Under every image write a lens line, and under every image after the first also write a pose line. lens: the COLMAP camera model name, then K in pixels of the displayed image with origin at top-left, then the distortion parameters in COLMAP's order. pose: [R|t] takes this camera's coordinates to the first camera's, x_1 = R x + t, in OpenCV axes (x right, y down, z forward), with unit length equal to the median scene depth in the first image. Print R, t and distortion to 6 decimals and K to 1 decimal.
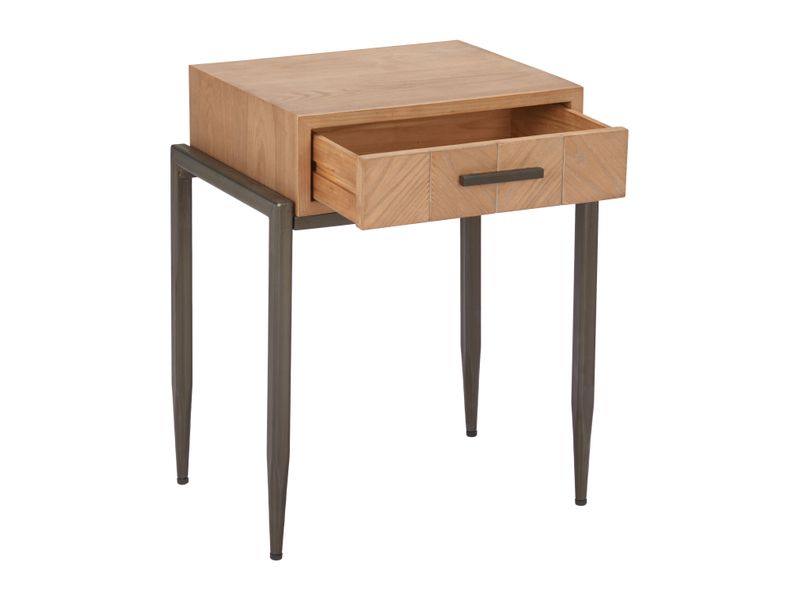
lens RADIAL K [[2682.9, 0, 400.0], [0, 2682.9, 300.0], [0, 0, 1]] dist [0.544863, -0.277143]
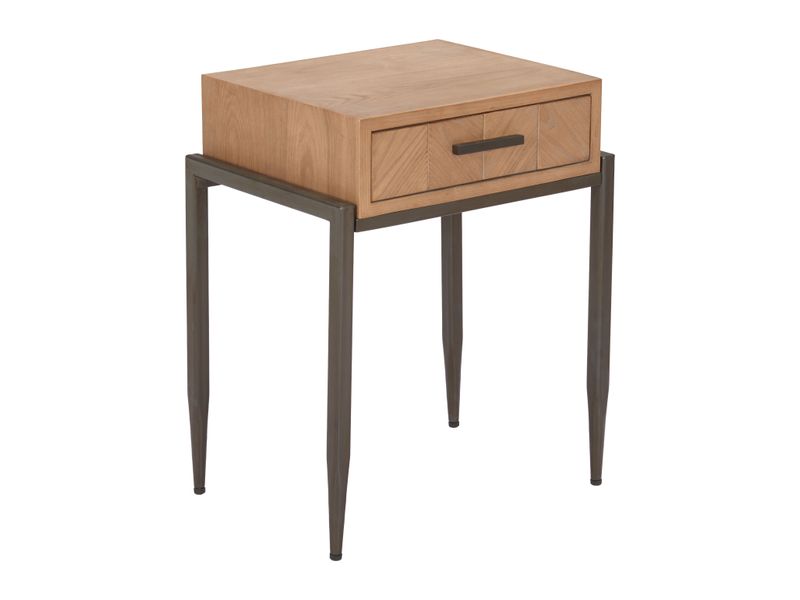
lens RADIAL K [[2682.9, 0, 400.0], [0, 2682.9, 300.0], [0, 0, 1]] dist [0.544863, -0.277143]
pose [[0.978209, -0.058368, 0.199250, -0.219032], [0.058381, 0.998277, 0.005815, -0.005325], [-0.199246, 0.005944, 0.979932, 0.006820]]
